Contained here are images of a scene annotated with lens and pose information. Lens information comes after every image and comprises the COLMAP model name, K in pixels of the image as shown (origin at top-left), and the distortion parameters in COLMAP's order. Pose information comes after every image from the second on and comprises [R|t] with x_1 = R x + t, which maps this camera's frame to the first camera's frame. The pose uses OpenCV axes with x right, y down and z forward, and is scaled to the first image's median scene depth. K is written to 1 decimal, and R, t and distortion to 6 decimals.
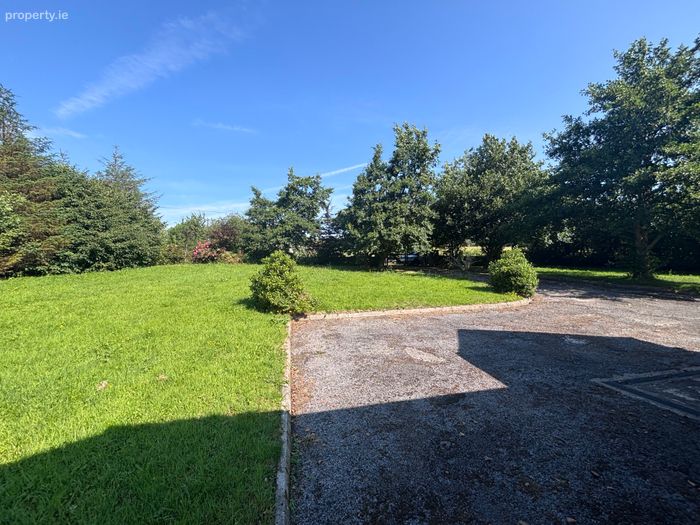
lens RADIAL K [[285.3, 0, 350.0], [0, 285.3, 263.8], [0, 0, 1]] dist [0.003801, -0.000230]
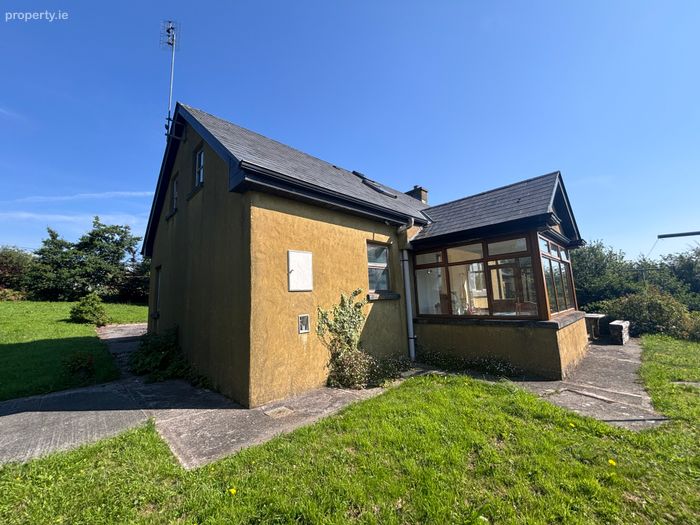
lens RADIAL K [[285.3, 0, 348.6], [0, 285.3, 263.4], [0, 0, 1]] dist [0.003801, -0.000230]
pose [[0.850529, 0.071545, 0.521040, 0.064964], [-0.000703, 0.990858, -0.134908, 0.003985], [-0.525928, 0.114377, 0.842803, -0.481329]]
